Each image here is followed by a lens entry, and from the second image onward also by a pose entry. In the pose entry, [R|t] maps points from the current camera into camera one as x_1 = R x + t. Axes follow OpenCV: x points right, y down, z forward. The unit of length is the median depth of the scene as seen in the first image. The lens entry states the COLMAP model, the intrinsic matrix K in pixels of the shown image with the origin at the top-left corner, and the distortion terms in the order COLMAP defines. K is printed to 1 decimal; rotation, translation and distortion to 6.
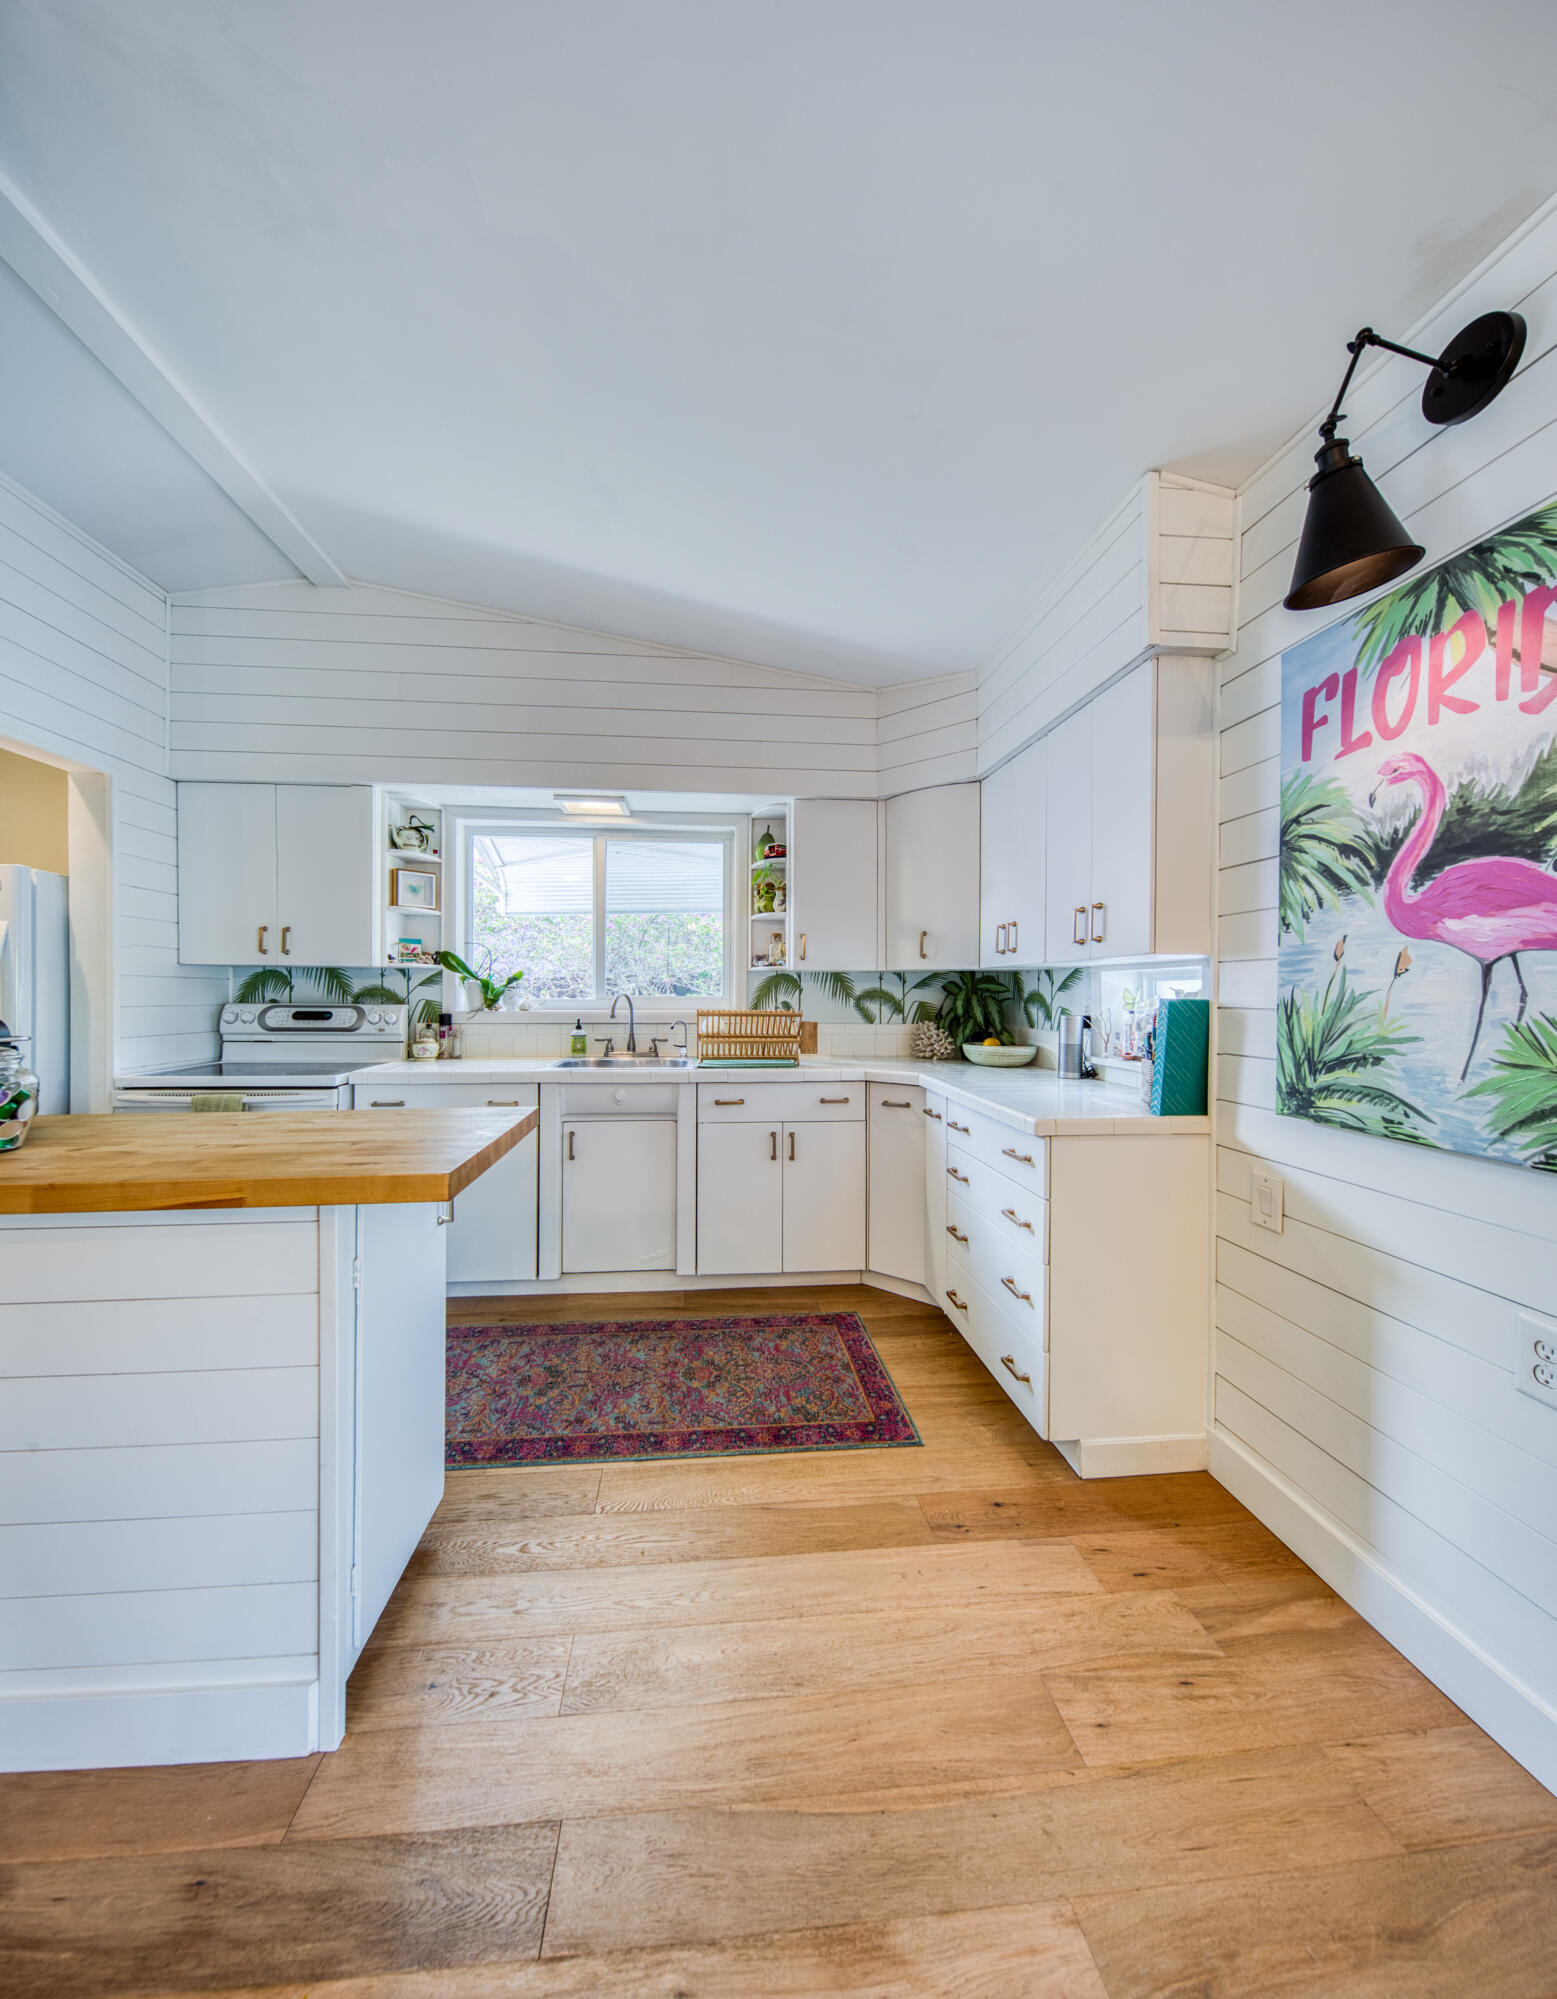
lens RADIAL K [[722.3, 0, 753.3], [0, 722.3, 999.1], [0, 0, 1]] dist [-0.001084, -0.001433]
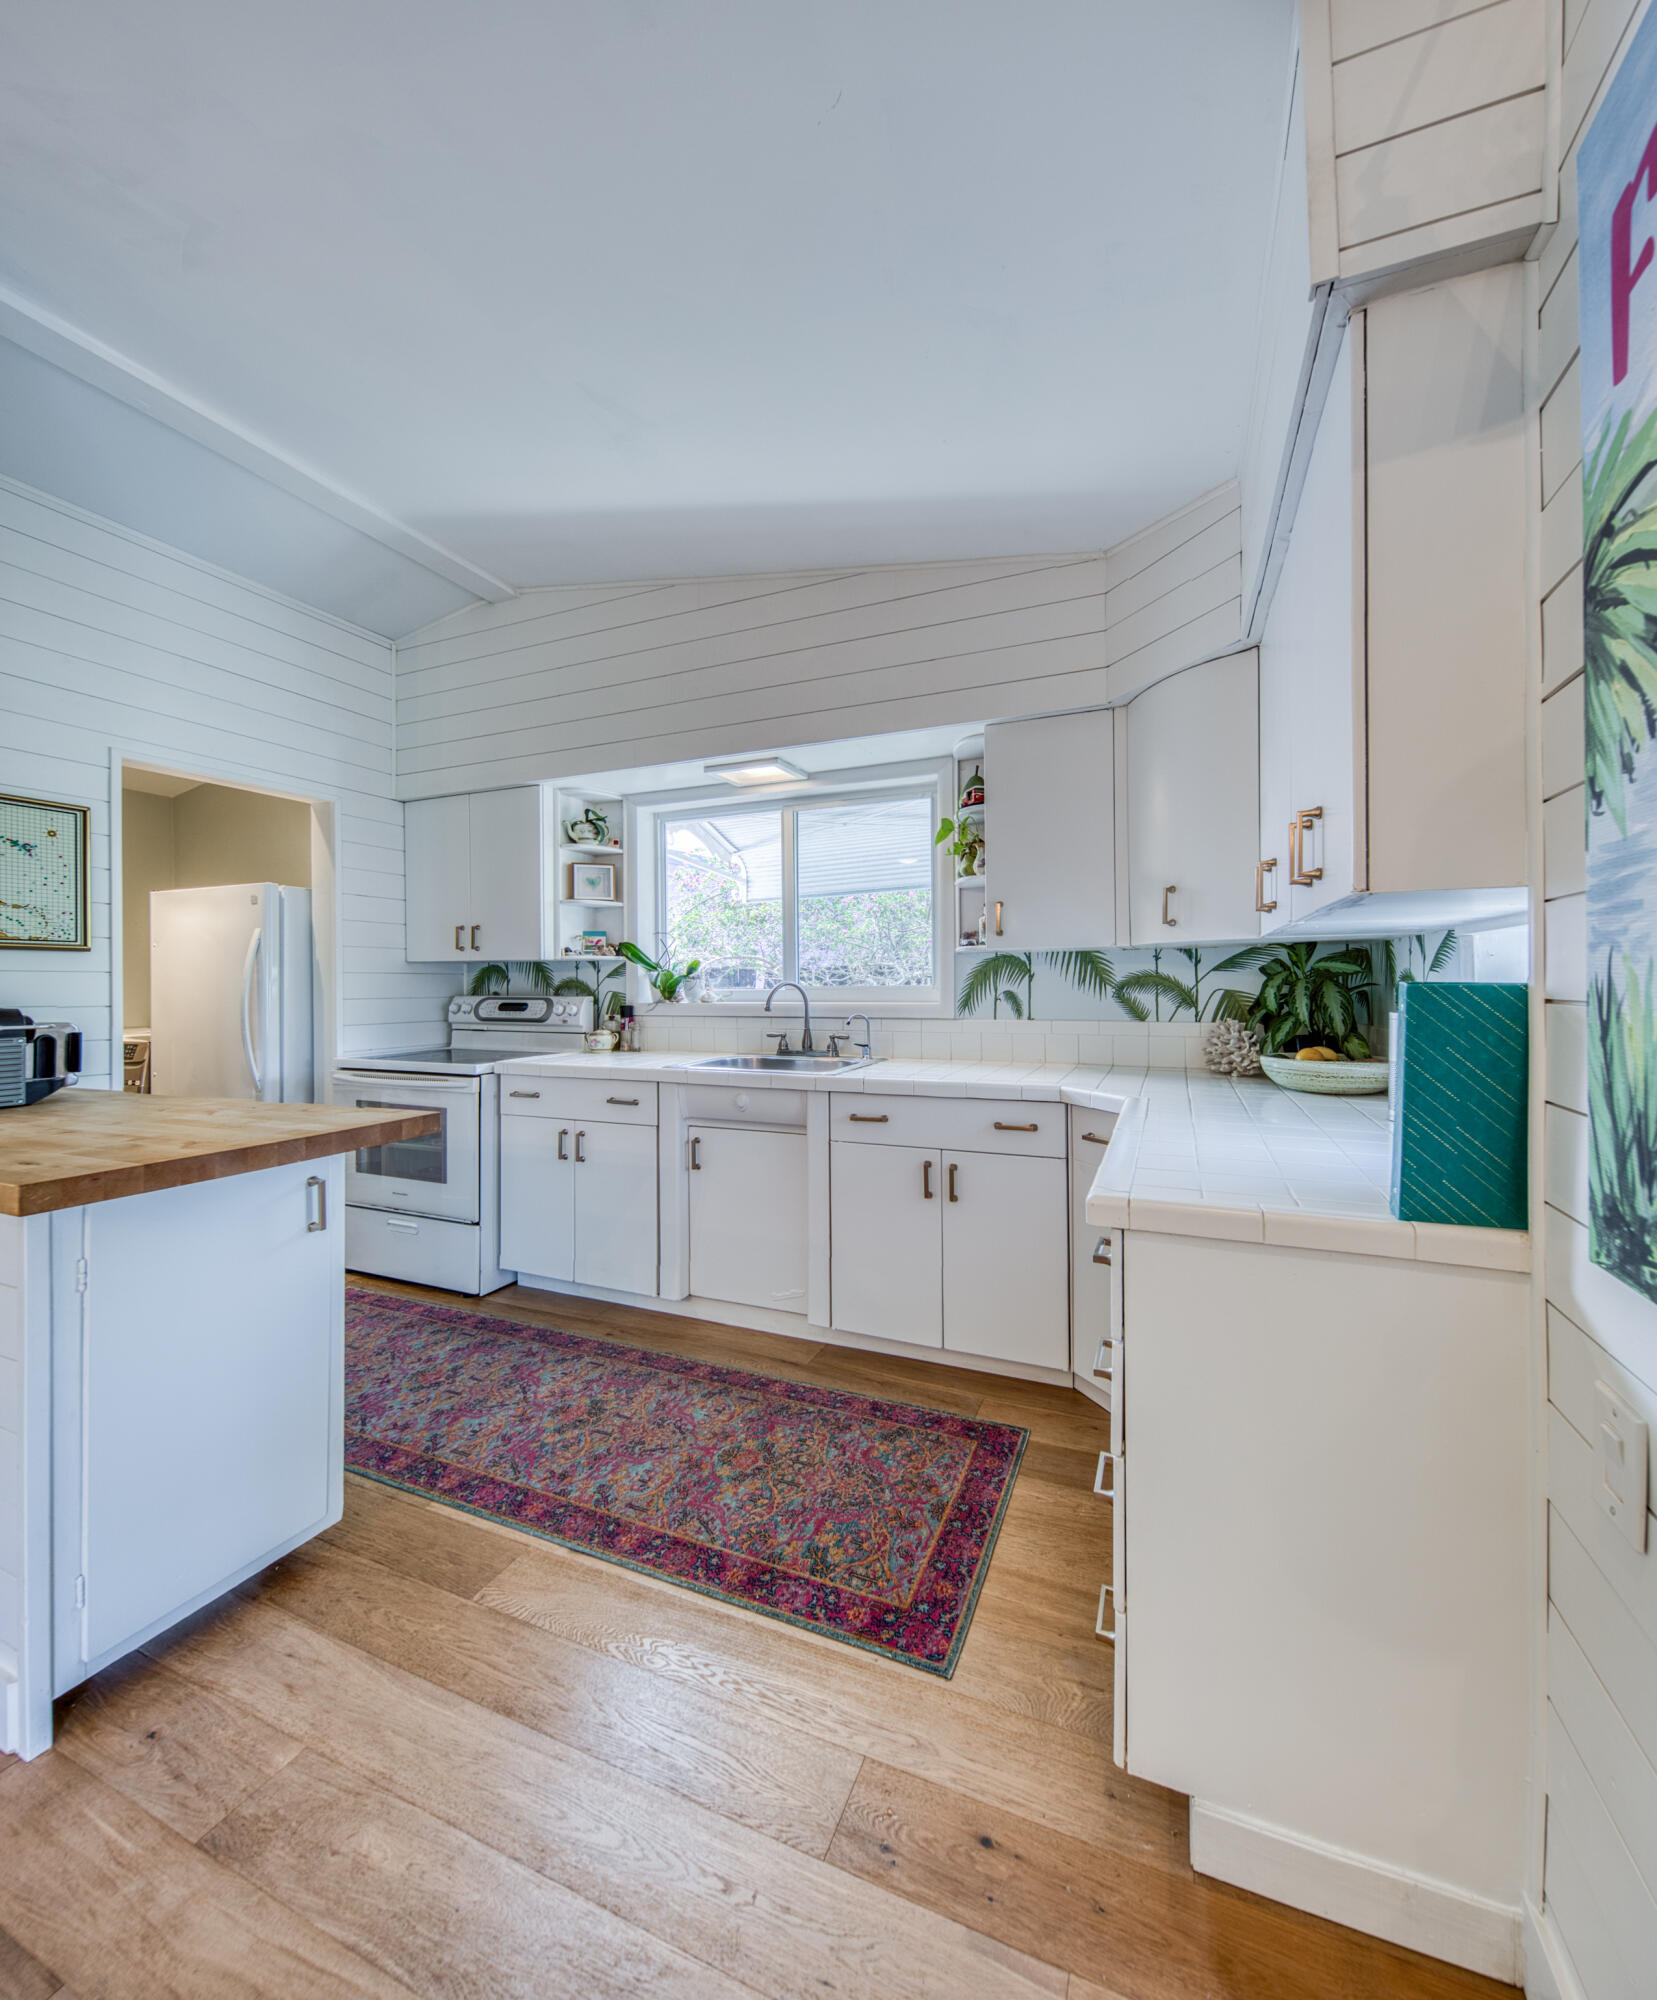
lens RADIAL K [[759.1, 0, 809.2], [0, 759.1, 980.5], [0, 0, 1]] dist [-0.009621, -0.000923]
pose [[0.868031, -0.012829, -0.496344, 0.319703], [0.007462, 0.999890, -0.012793, 0.001186], [0.496454, 0.007401, 0.868032, 0.238363]]
